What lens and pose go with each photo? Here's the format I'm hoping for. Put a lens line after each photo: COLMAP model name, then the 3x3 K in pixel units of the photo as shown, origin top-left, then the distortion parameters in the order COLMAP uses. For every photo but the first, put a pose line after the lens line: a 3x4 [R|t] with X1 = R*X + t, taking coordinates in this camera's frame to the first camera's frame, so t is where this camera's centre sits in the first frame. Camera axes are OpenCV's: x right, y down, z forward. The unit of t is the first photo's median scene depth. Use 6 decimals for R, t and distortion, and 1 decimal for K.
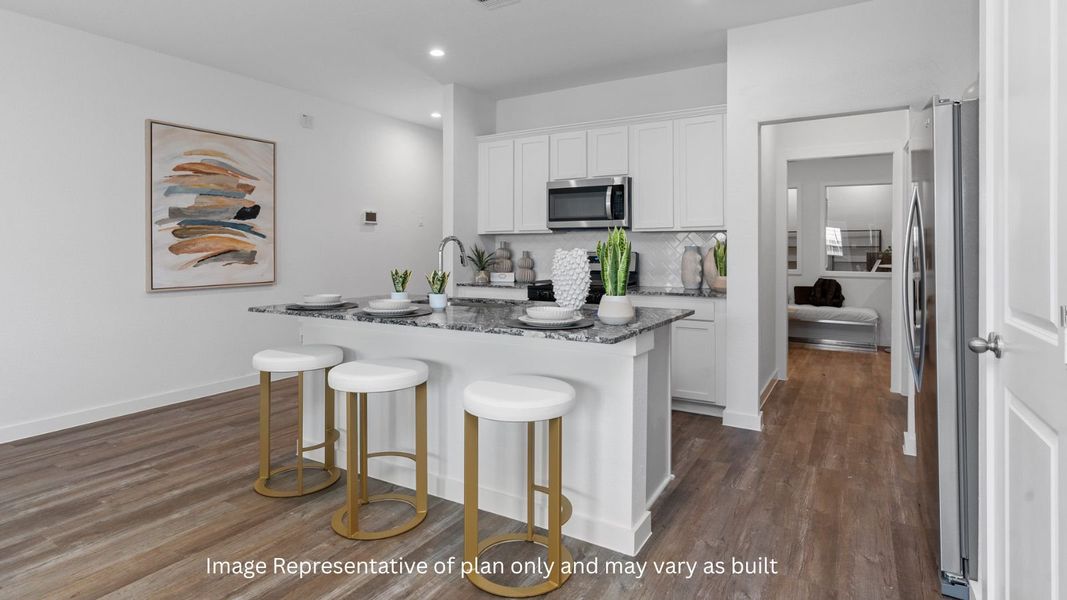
lens RADIAL K [[542.9, 0, 536.8], [0, 542.9, 245.9], [0, 0, 1]] dist [-0.002512, -0.001553]
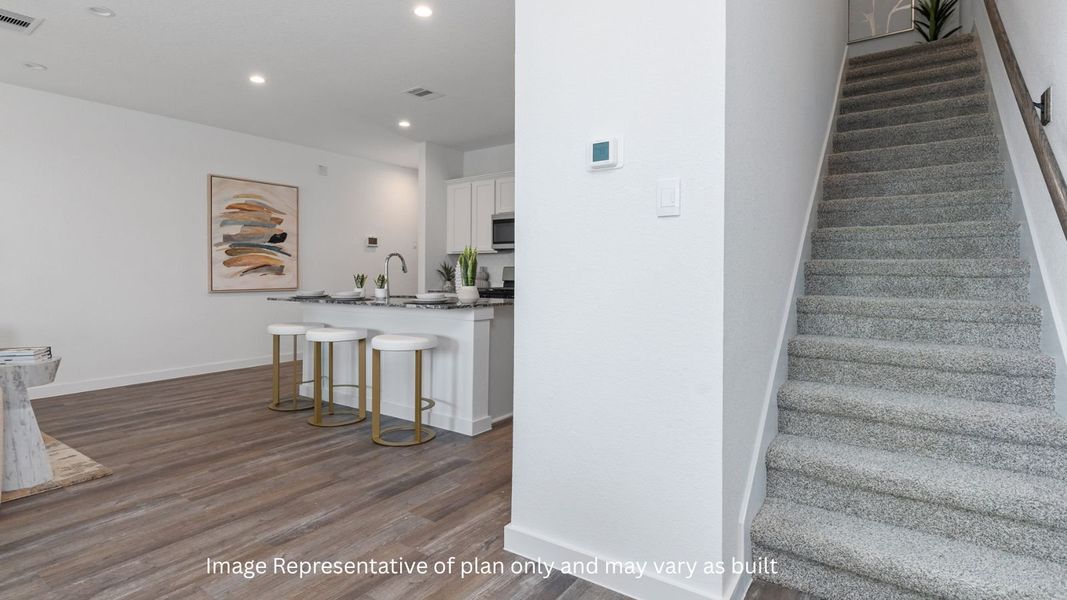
lens RADIAL K [[519.3, 0, 532.8], [0, 519.3, 270.5], [0, 0, 1]] dist [-0.003408, -0.000162]
pose [[0.997281, 0.001637, -0.073675, 0.232224], [-0.001478, 0.999996, 0.002204, 0.019425], [0.073679, -0.002089, 0.997280, -0.299199]]
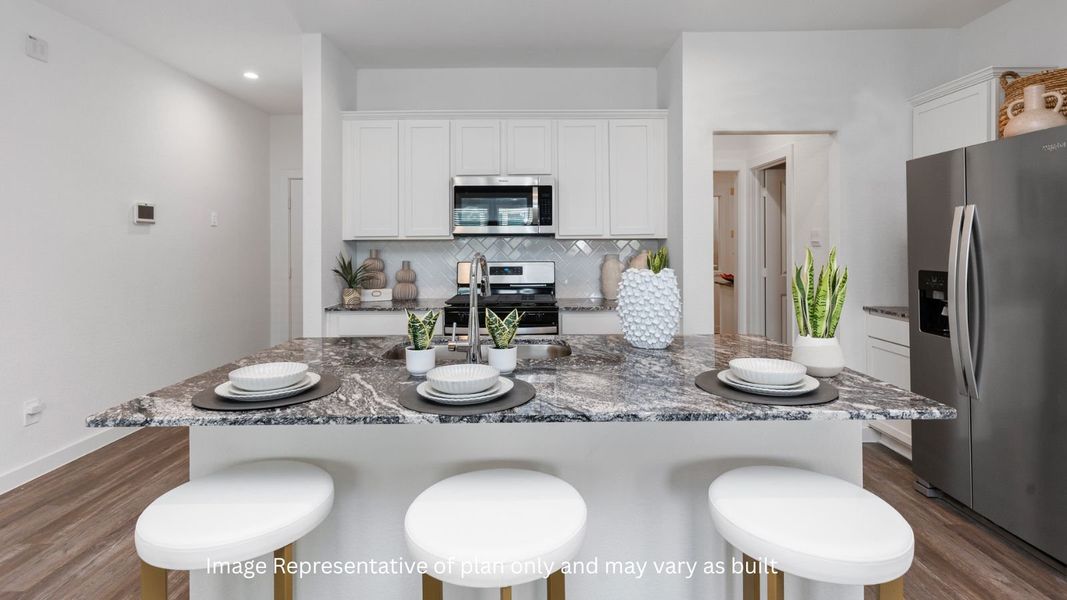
lens RADIAL K [[508.8, 0, 539.7], [0, 508.8, 241.5], [0, 0, 1]] dist [0.000910, 0.000541]
pose [[0.861886, -0.001003, 0.507102, -0.276496], [0.002854, 0.999992, -0.002872, -0.019742], [-0.507095, 0.003922, 0.861881, 0.294880]]
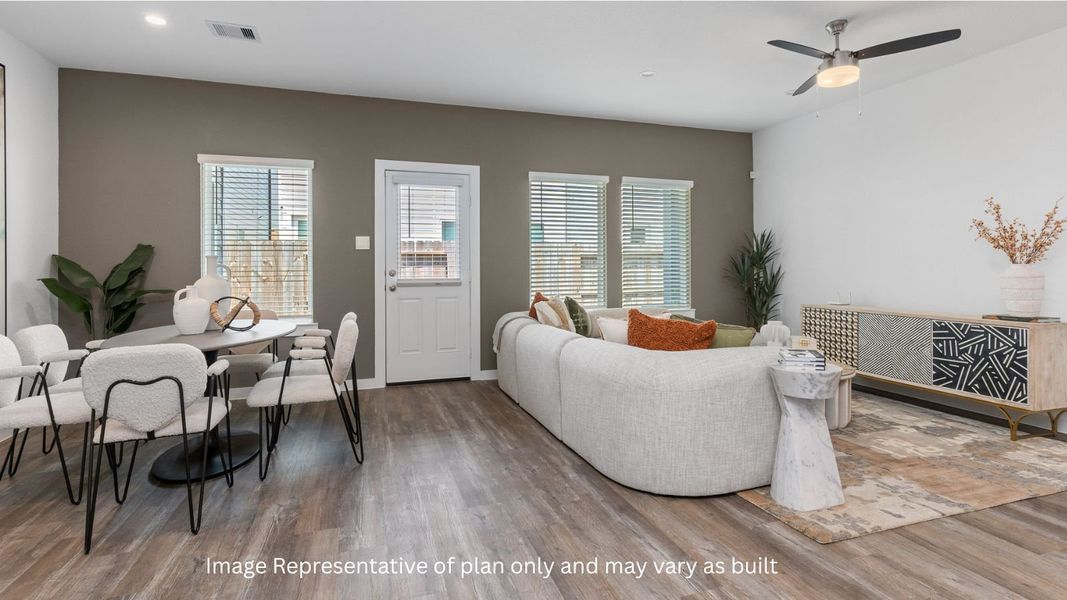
lens RADIAL K [[519.3, 0, 532.8], [0, 519.3, 270.5], [0, 0, 1]] dist [-0.003408, -0.000162]
pose [[-0.654672, 0.007335, -0.755878, 0.190571], [0.008676, 0.999960, 0.002189, 0.022843], [0.755863, -0.005124, -0.654709, 0.393484]]
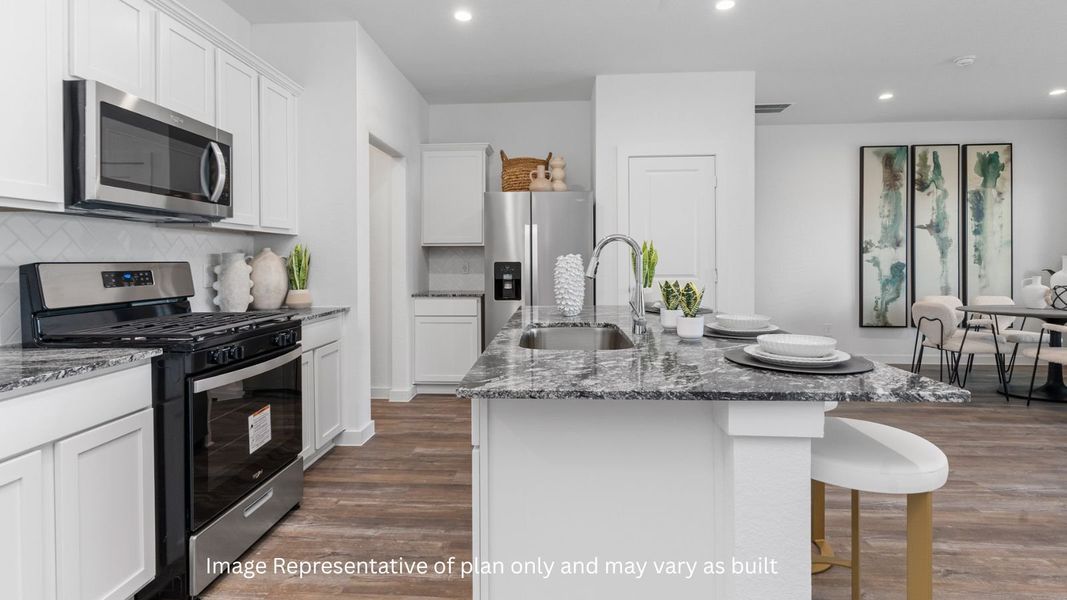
lens RADIAL K [[518.6, 0, 514.2], [0, 518.6, 266.0], [0, 0, 1]] dist [0.000033, 0.000007]
pose [[-0.435018, -0.007357, 0.900392, -0.480238], [-0.000405, 0.999968, 0.007975, 0.012076], [-0.900422, 0.003105, -0.435007, 0.965567]]
